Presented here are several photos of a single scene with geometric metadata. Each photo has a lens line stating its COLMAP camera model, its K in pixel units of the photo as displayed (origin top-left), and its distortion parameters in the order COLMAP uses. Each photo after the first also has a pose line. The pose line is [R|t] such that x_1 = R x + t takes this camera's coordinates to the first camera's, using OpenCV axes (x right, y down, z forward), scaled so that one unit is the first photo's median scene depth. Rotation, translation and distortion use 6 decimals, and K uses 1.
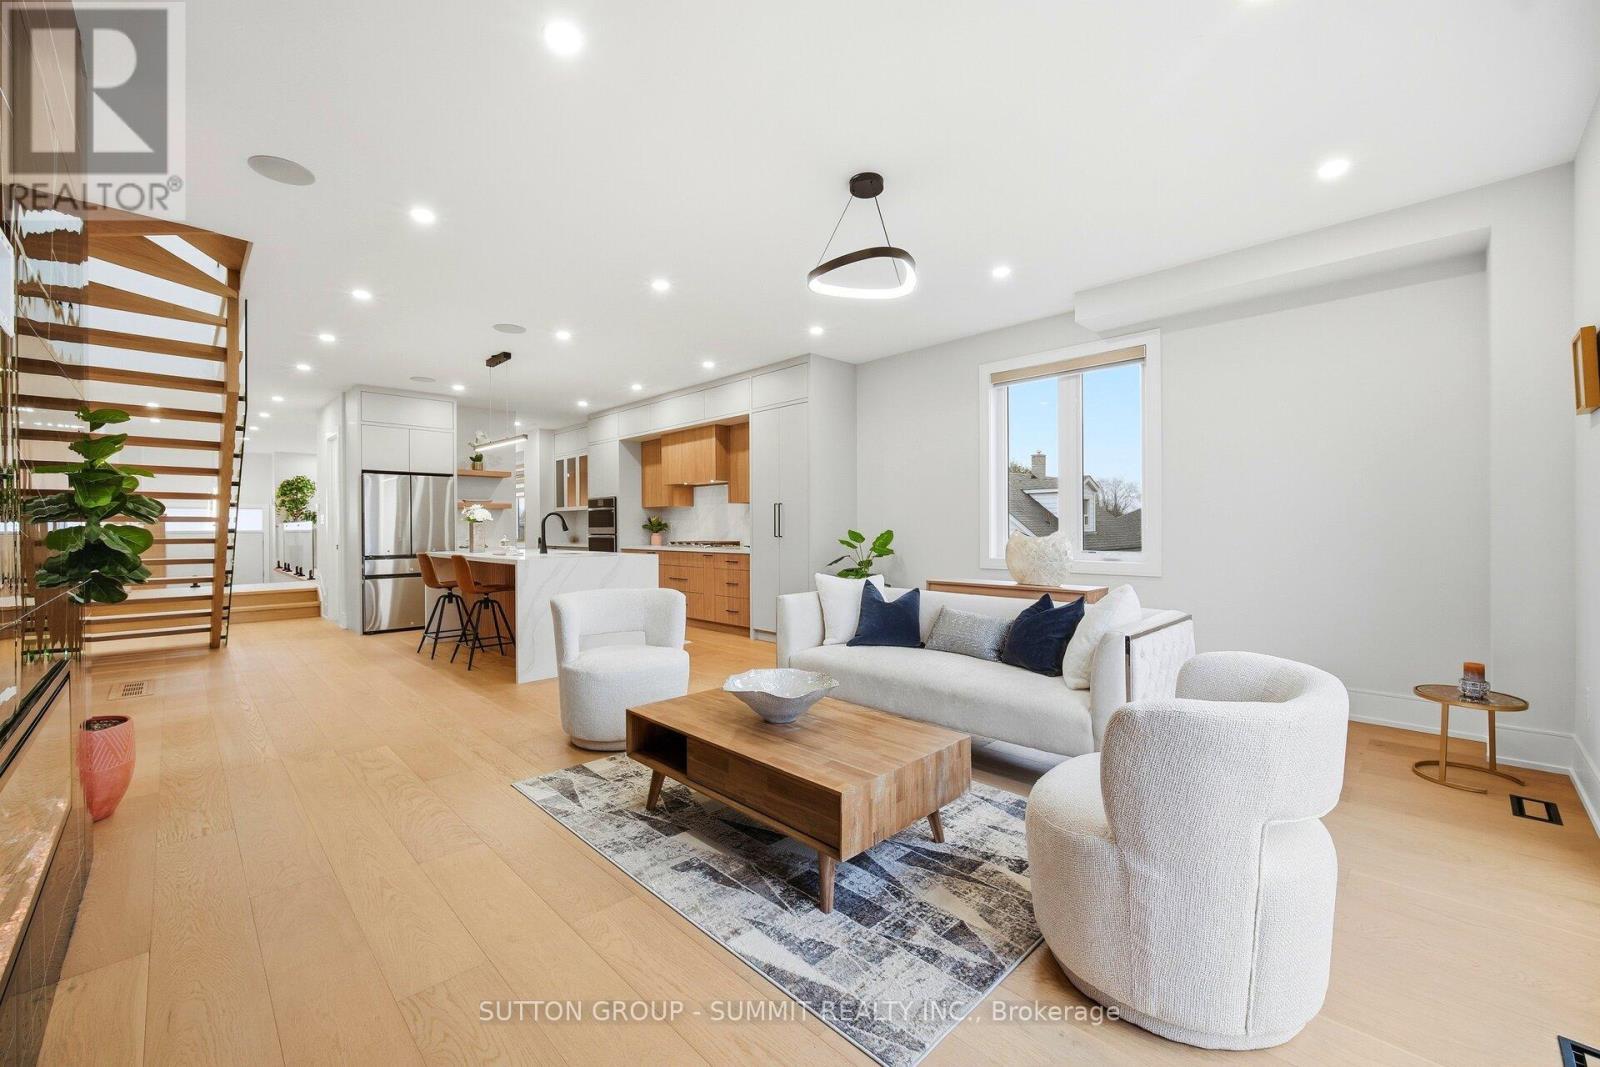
lens RADIAL K [[641.6, 0, 799.7], [0, 641.6, 527.8], [0, 0, 1]] dist [-0.000786, -0.004903]
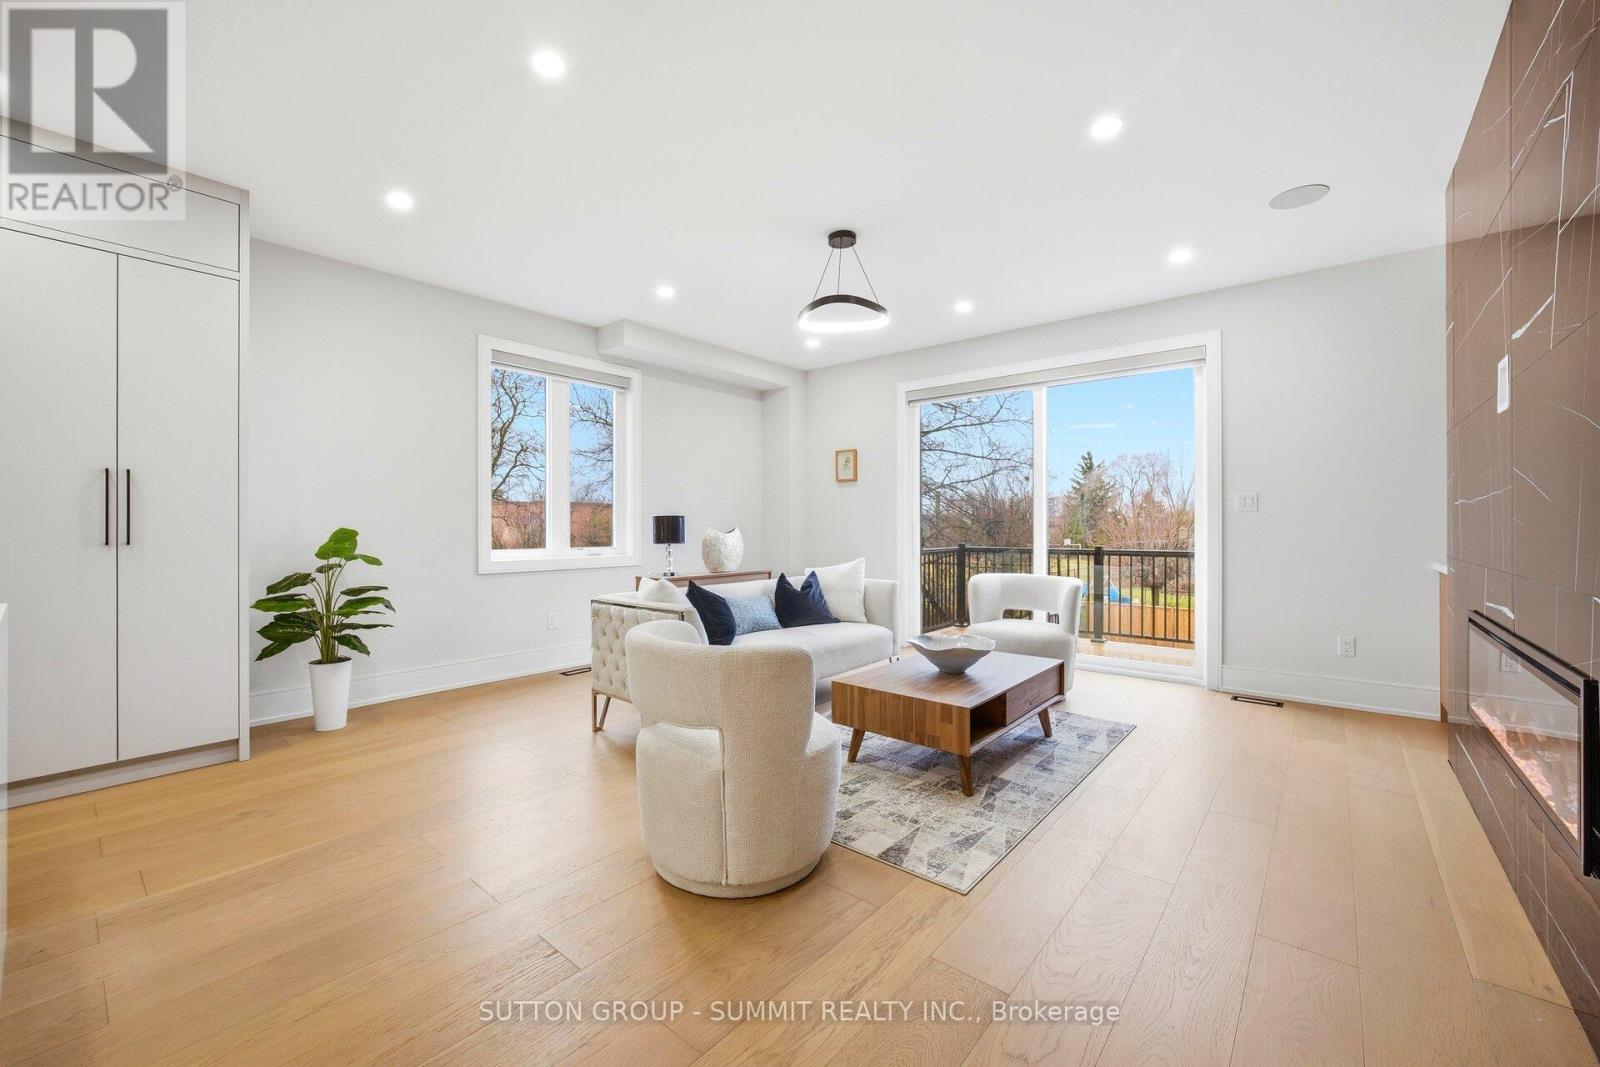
lens RADIAL K [[641.6, 0, 799.7], [0, 641.6, 527.8], [0, 0, 1]] dist [-0.000786, -0.004903]
pose [[-0.095363, 0.003803, 0.995435, -0.447890], [0.004860, 0.999983, -0.003355, 0.005582], [-0.995431, 0.004518, -0.095380, 0.498845]]
